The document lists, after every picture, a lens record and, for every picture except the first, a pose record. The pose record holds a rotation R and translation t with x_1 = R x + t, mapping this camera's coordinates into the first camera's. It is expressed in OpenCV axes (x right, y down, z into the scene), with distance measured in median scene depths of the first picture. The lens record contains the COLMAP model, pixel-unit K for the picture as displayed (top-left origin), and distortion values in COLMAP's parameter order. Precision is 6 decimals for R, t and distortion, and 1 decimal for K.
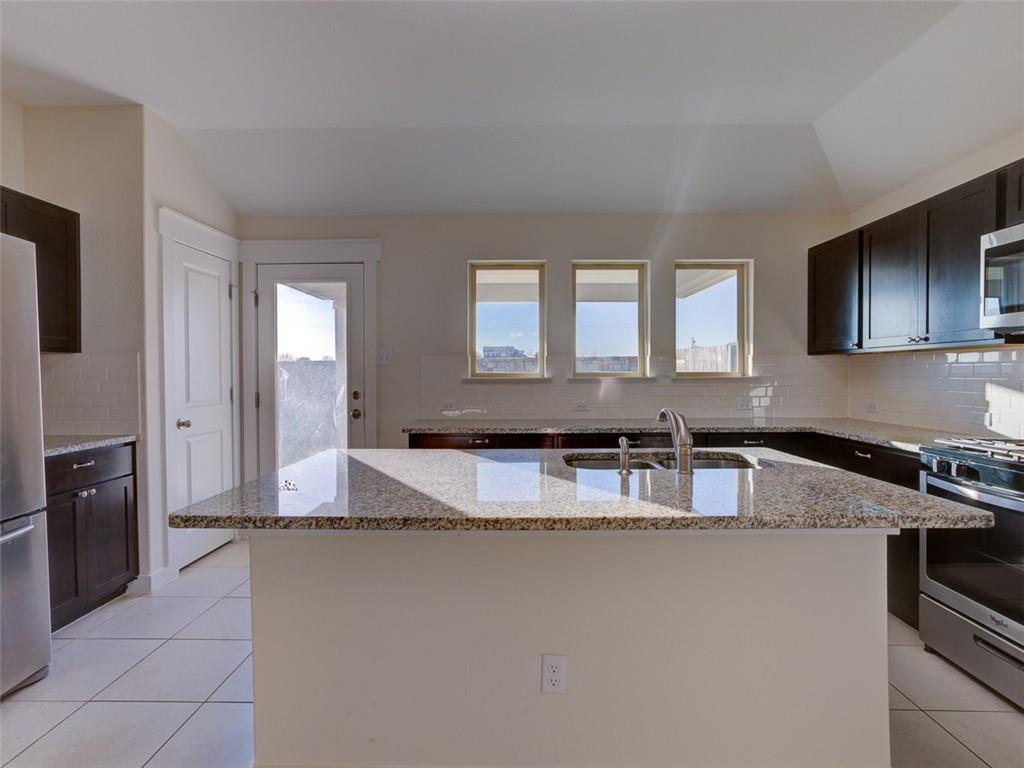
lens RADIAL K [[514.9, 0, 508.5], [0, 514.9, 381.3], [0, 0, 1]] dist [-0.045615, 0.031485]
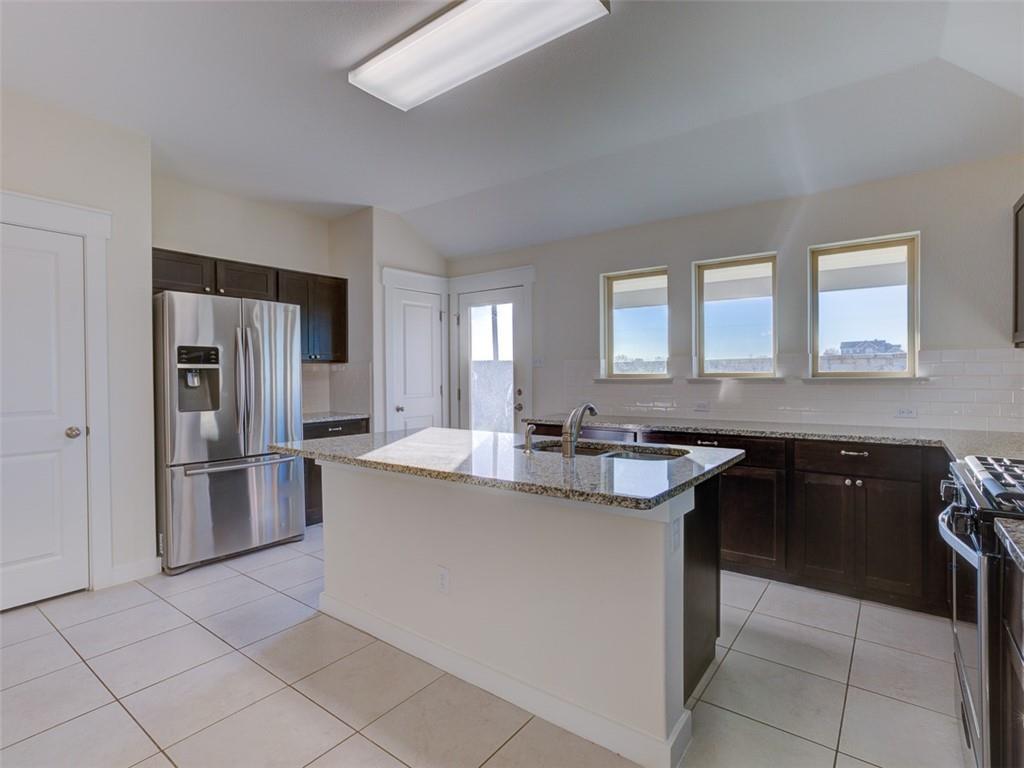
lens RADIAL K [[514.9, 0, 508.5], [0, 514.9, 381.3], [0, 0, 1]] dist [-0.045615, 0.031485]
pose [[0.807304, 0.003998, -0.590122, 0.431140], [-0.004818, 0.999988, 0.000183, 0.000760], [0.590116, 0.002696, 0.807314, -0.030070]]
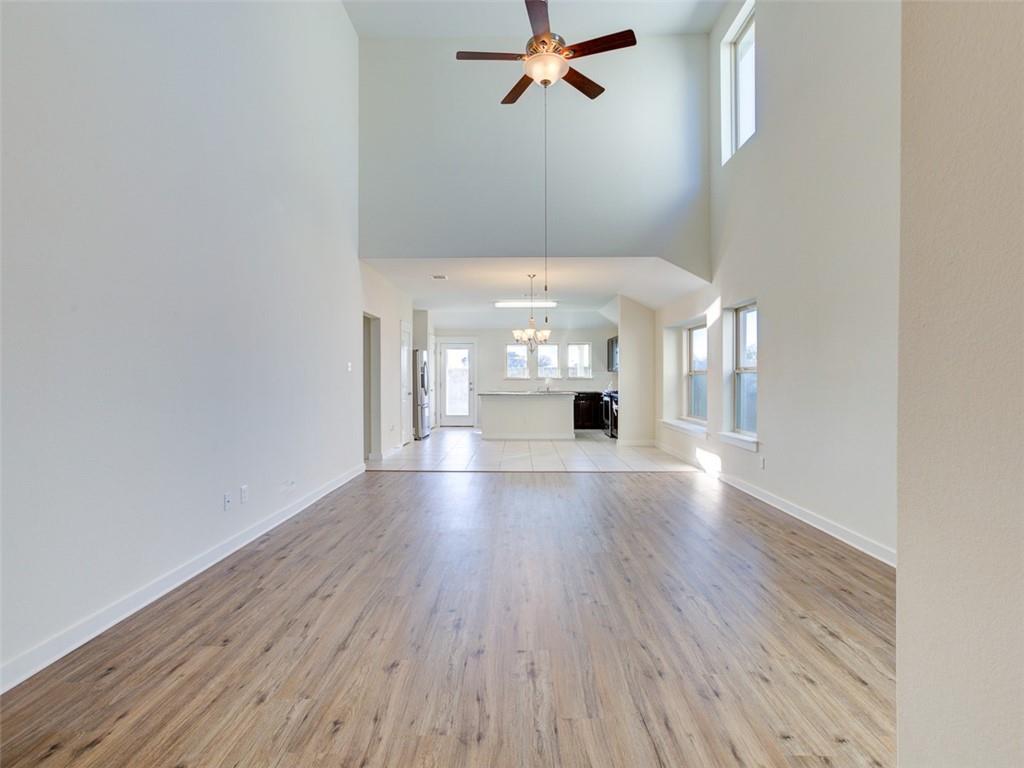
lens RADIAL K [[514.9, 0, 508.5], [0, 514.9, 381.3], [0, 0, 1]] dist [-0.045615, 0.031485]
pose [[0.999998, 0.000723, -0.002008, -0.050193], [-0.000740, 0.999962, -0.008682, 0.042119], [0.002002, 0.008683, 0.999960, -2.346088]]
